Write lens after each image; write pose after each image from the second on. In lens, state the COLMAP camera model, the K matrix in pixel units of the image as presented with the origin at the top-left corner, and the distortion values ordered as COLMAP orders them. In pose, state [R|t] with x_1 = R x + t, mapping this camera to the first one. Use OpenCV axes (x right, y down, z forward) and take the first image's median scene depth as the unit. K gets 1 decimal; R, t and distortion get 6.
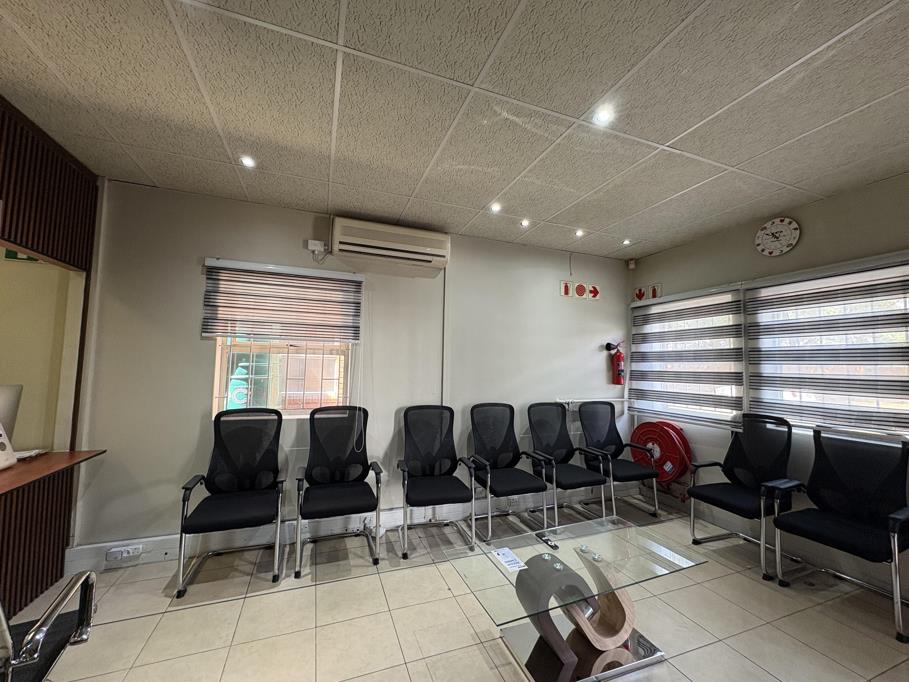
lens RADIAL K [[364.9, 0, 454.5], [0, 364.9, 341.0], [0, 0, 1]] dist [0.001277, 0.000091]
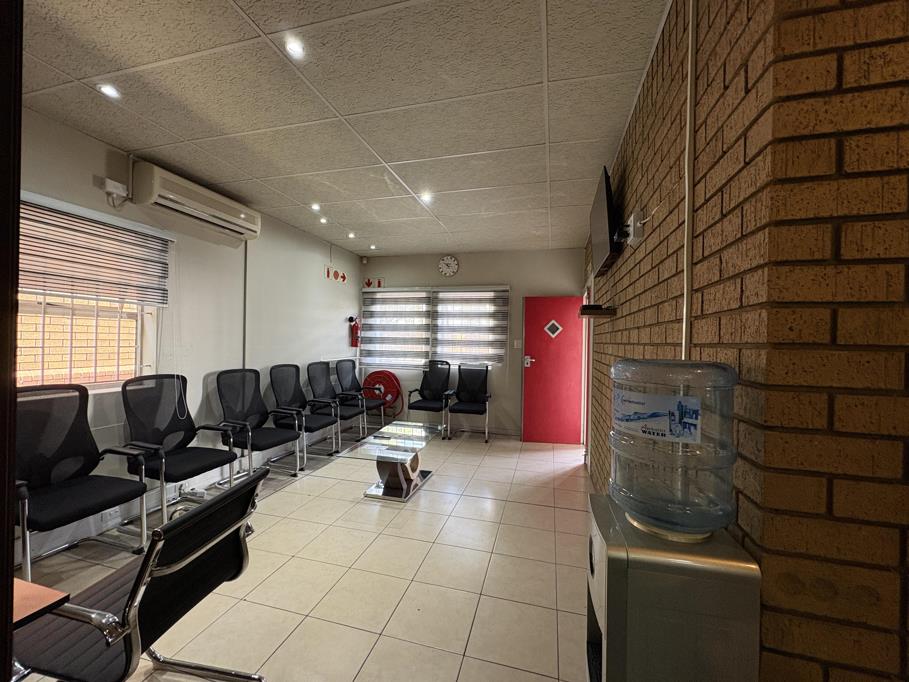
lens RADIAL K [[364.9, 0, 454.5], [0, 364.9, 341.0], [0, 0, 1]] dist [0.001277, 0.000091]
pose [[0.581922, -0.009549, 0.813188, -0.617100], [-0.064903, 0.996196, 0.058143, -0.011322], [-0.810651, -0.086613, 0.579089, -0.144724]]
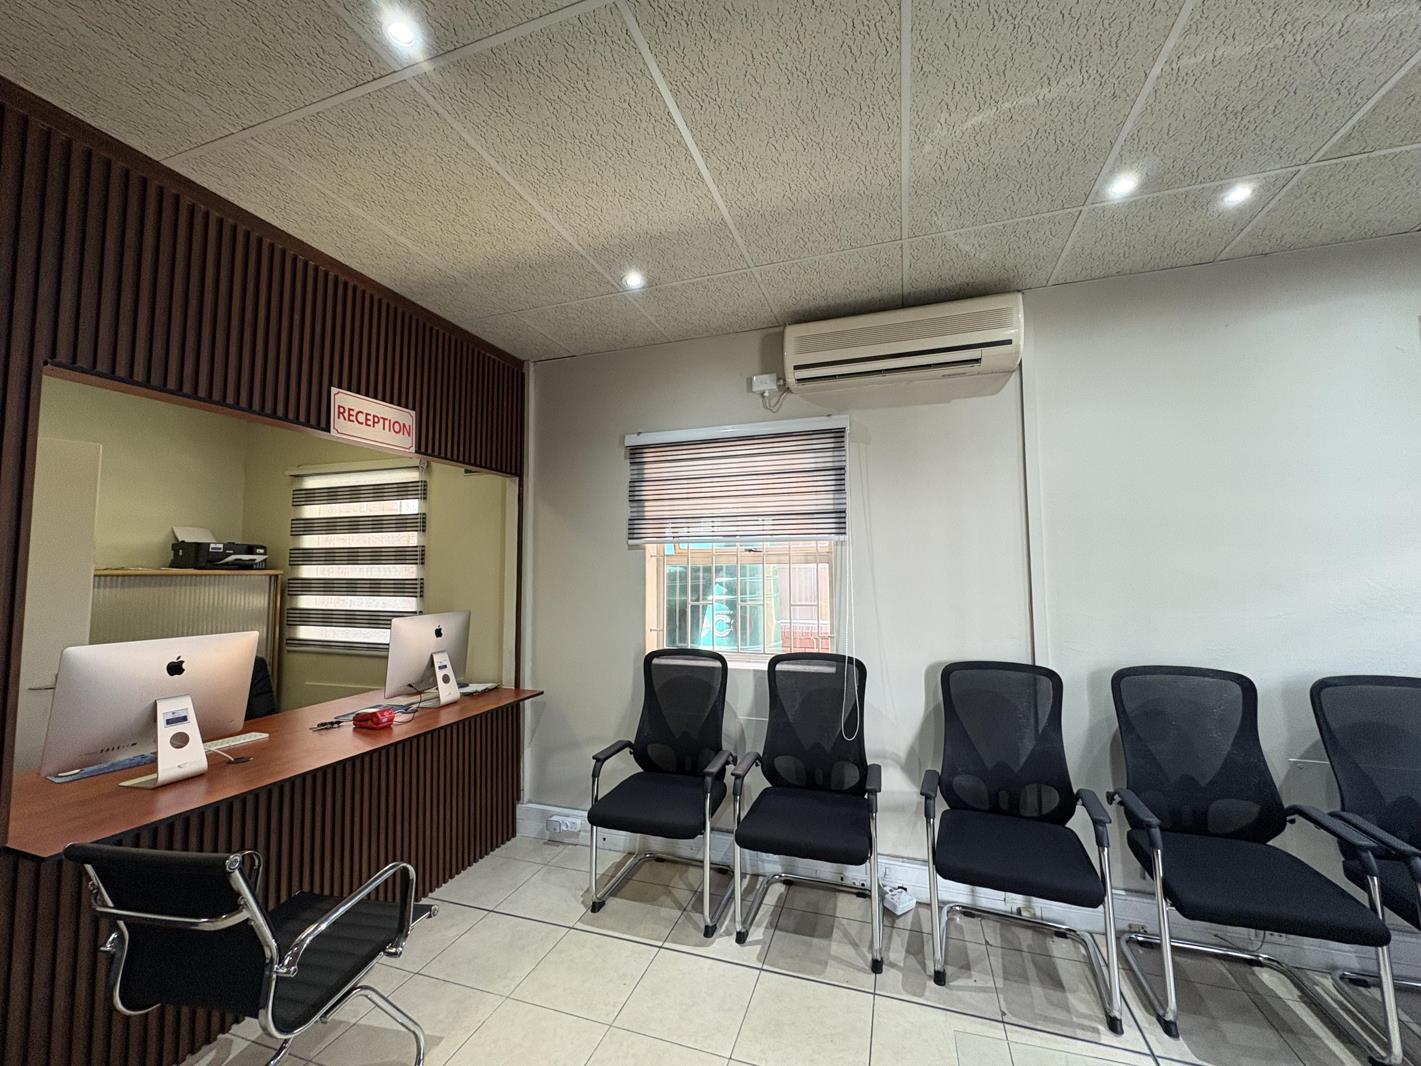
lens RADIAL K [[570.4, 0, 710.5], [0, 570.4, 533.0], [0, 0, 1]] dist [0.001277, 0.000091]
pose [[0.771395, -0.068430, -0.632667, 0.131256], [0.066059, 0.997441, -0.027340, 0.005303], [0.632919, -0.020703, 0.773941, 0.211461]]
